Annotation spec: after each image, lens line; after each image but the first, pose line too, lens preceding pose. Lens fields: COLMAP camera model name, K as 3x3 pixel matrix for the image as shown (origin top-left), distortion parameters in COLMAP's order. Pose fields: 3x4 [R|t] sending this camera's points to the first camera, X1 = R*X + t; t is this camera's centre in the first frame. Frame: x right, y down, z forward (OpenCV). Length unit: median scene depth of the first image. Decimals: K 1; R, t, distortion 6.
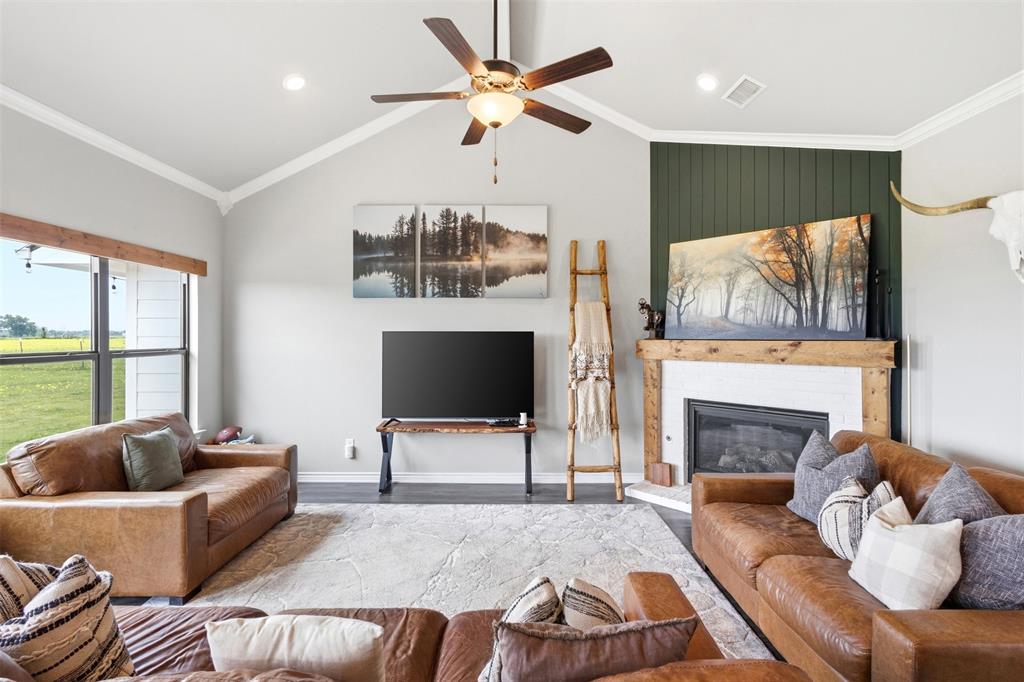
lens RADIAL K [[468.8, 0, 511.4], [0, 468.8, 335.2], [0, 0, 1]] dist [0.009608, -0.002126]
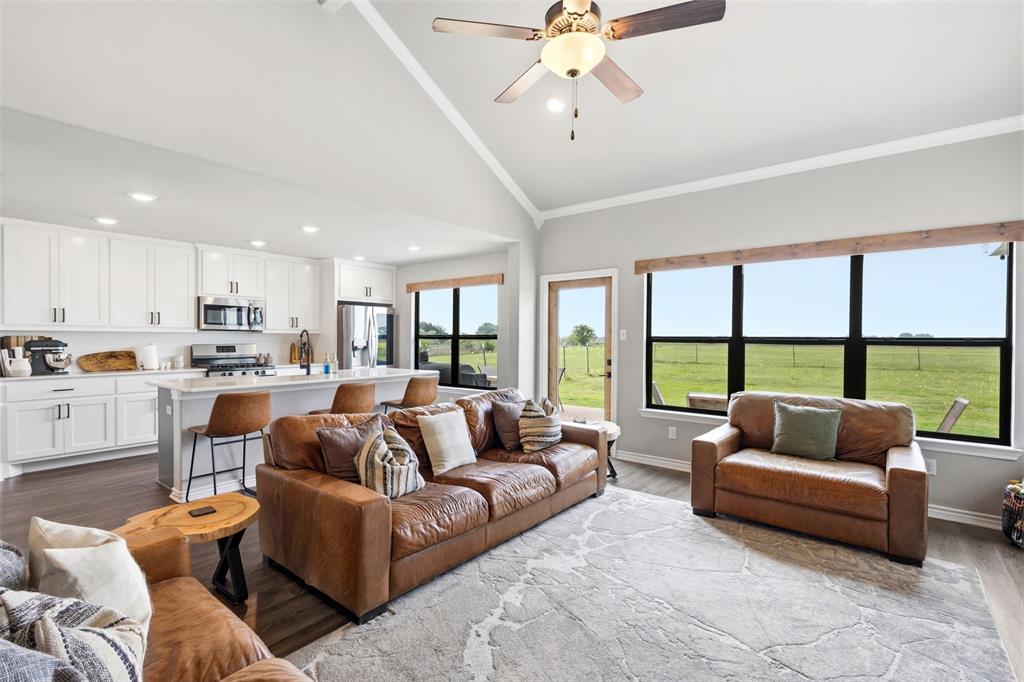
lens RADIAL K [[468.8, 0, 510.0], [0, 468.8, 343.2], [0, 0, 1]] dist [0.009608, -0.002126]
pose [[-0.624222, 0.004551, -0.781233, 0.430852], [-0.007811, 0.999897, 0.012066, 0.032497], [0.781208, 0.013634, -0.624122, 0.853235]]
